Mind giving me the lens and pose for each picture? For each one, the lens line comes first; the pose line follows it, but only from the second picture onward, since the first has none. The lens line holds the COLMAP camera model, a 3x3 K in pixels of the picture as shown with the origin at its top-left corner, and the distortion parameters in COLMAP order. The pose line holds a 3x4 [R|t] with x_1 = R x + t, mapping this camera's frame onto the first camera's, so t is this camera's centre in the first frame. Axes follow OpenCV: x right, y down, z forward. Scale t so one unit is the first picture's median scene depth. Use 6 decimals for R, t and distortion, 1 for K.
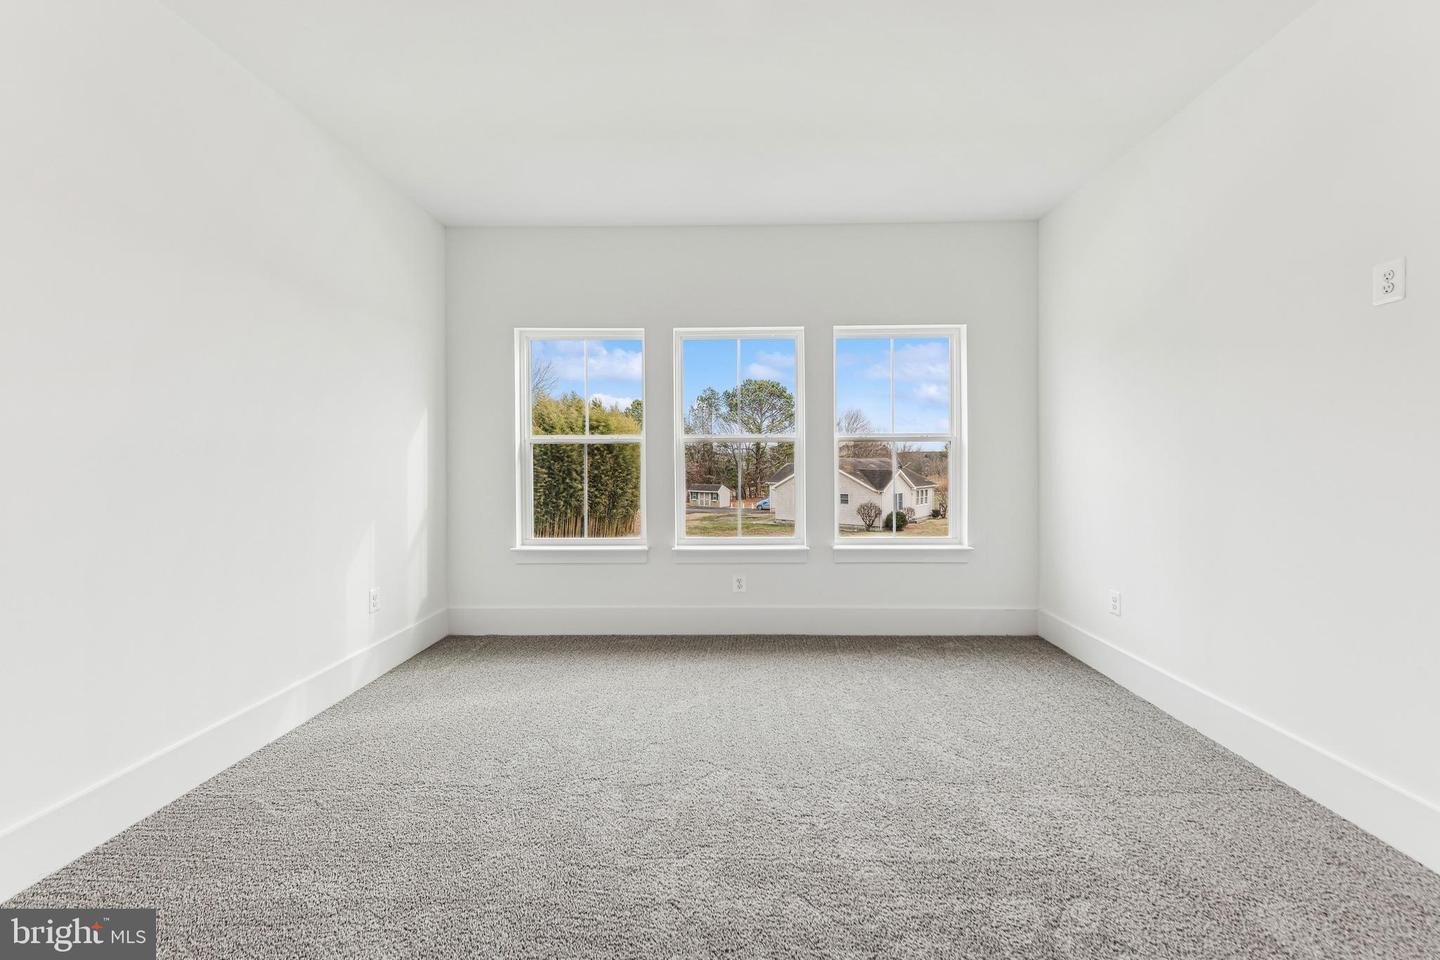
lens RADIAL K [[594.9, 0, 722.1], [0, 594.9, 463.5], [0, 0, 1]] dist [0.000256, -0.000490]
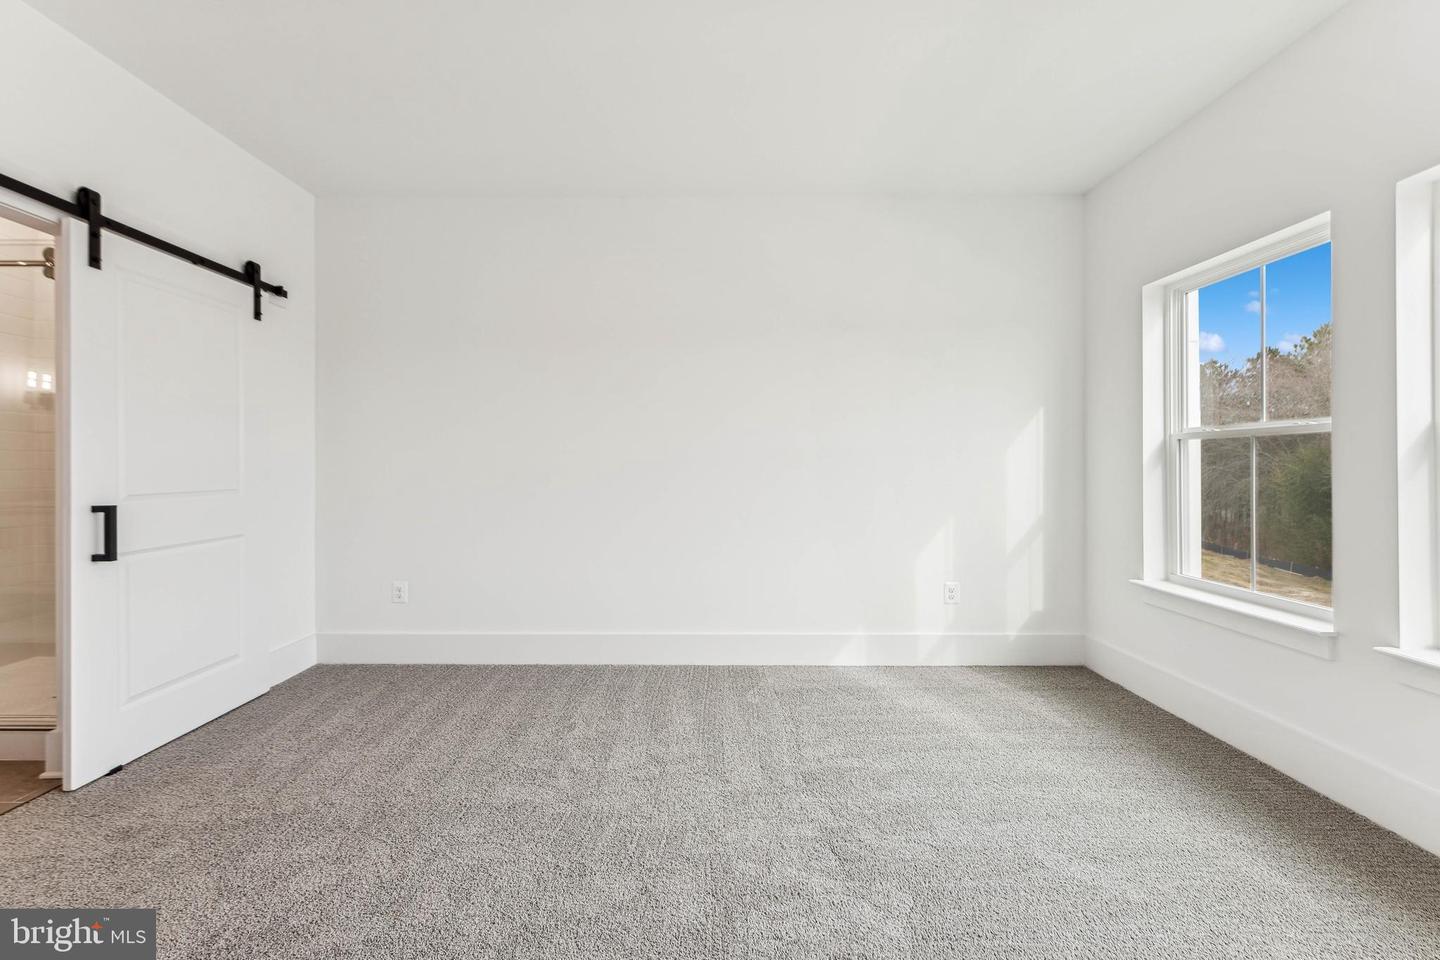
lens RADIAL K [[594.9, 0, 722.1], [0, 594.9, 463.5], [0, 0, 1]] dist [0.000256, -0.000490]
pose [[0.014152, -0.000063, -0.999900, 0.417537], [-0.011831, 0.999930, -0.000231, 0.002154], [0.999830, 0.011833, 0.014150, 0.493626]]
